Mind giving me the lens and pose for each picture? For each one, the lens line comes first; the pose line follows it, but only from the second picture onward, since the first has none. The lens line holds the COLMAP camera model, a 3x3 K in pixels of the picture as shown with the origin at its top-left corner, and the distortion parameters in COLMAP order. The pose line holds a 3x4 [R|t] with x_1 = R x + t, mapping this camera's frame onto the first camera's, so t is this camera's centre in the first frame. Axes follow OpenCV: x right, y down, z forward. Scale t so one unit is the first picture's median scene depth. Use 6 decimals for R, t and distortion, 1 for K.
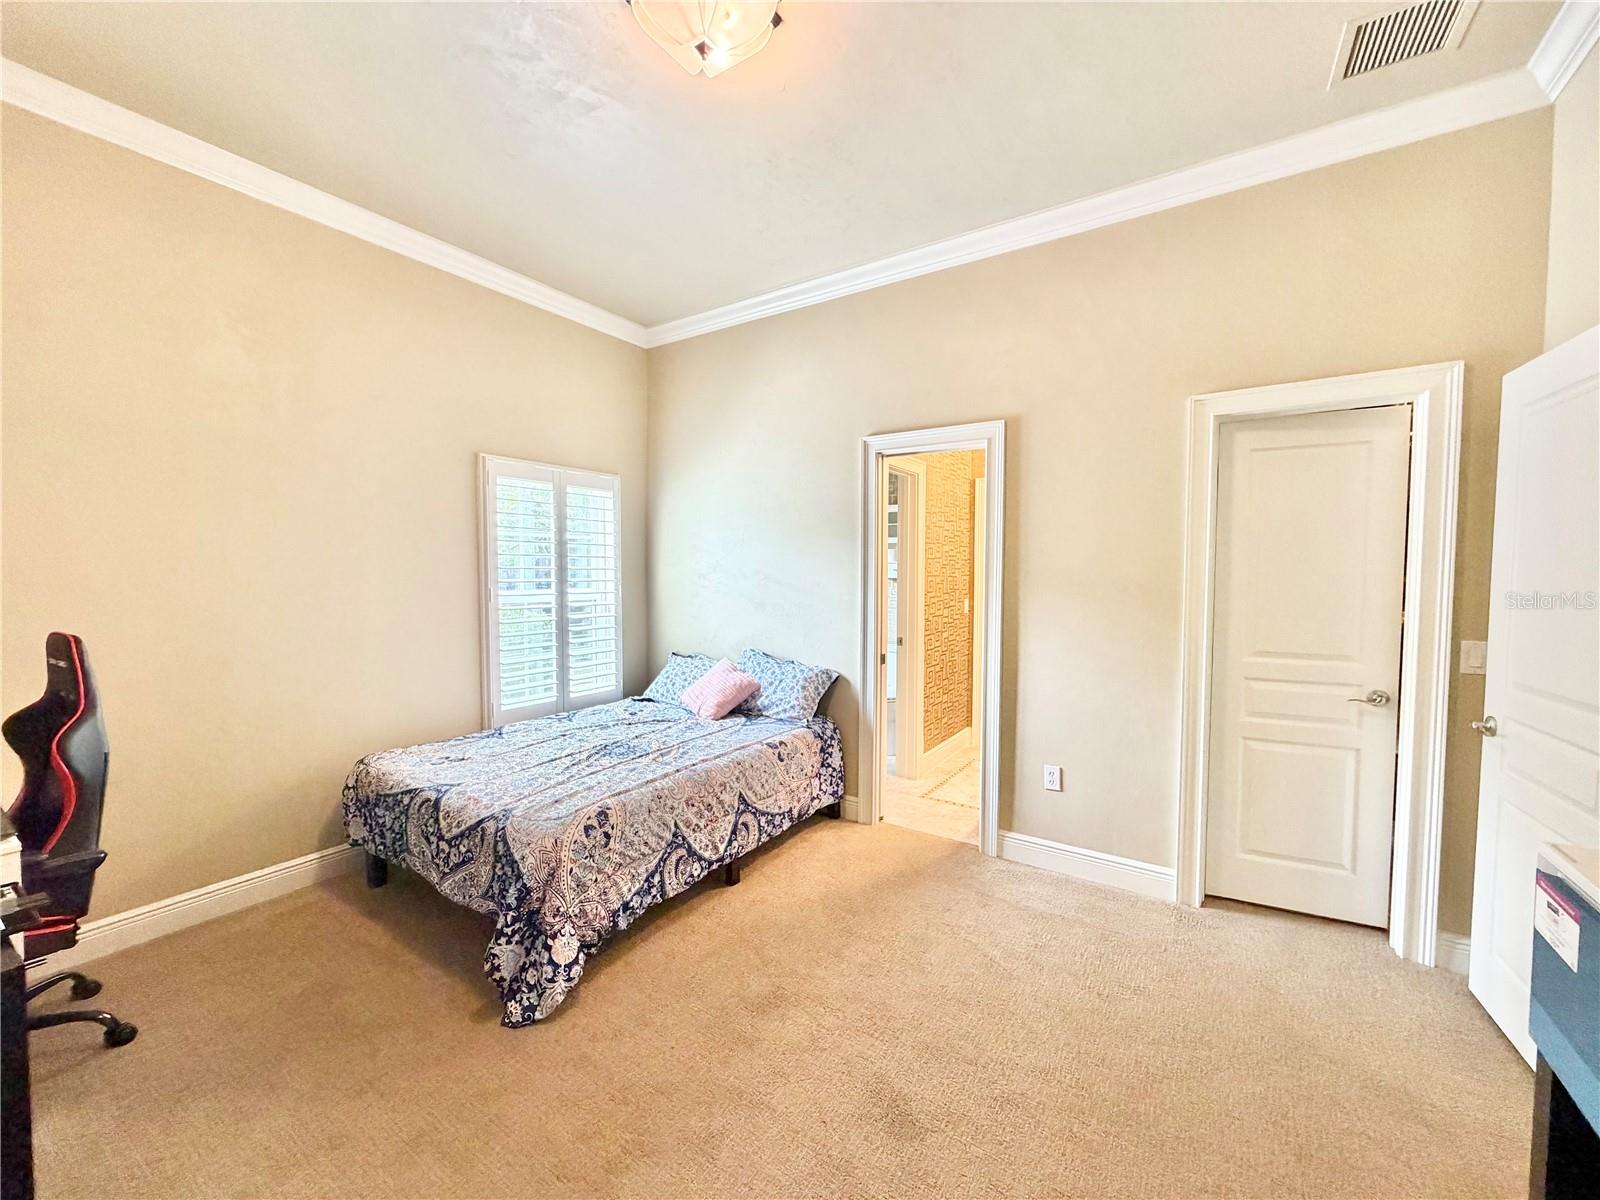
lens RADIAL K [[638.5, 0, 795.6], [0, 638.5, 599.8], [0, 0, 1]] dist [0.000468, 0.000112]
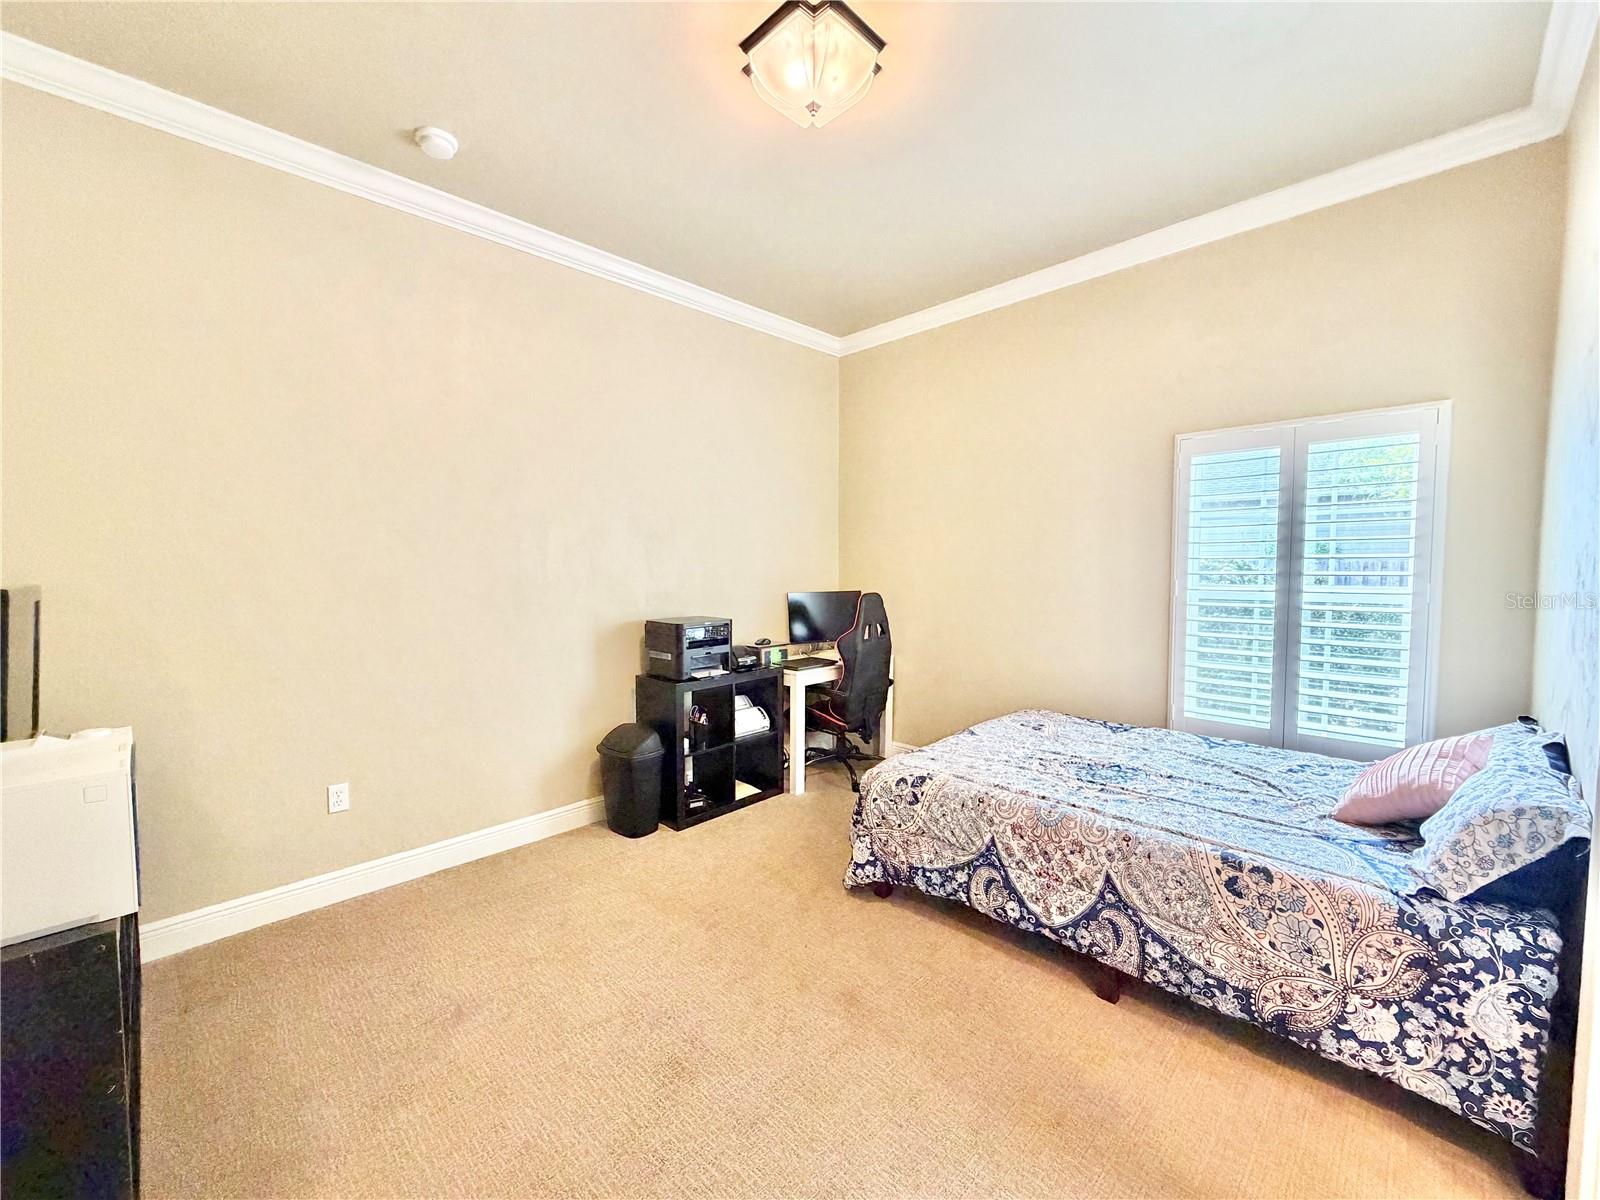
lens RADIAL K [[638.5, 0, 792.5], [0, 638.5, 599.6], [0, 0, 1]] dist [0.000468, 0.000112]
pose [[-0.196562, 0.052900, -0.979063, 0.647666], [-0.040654, 0.997245, 0.062044, -0.029784], [0.979648, 0.051998, -0.193870, 0.772116]]
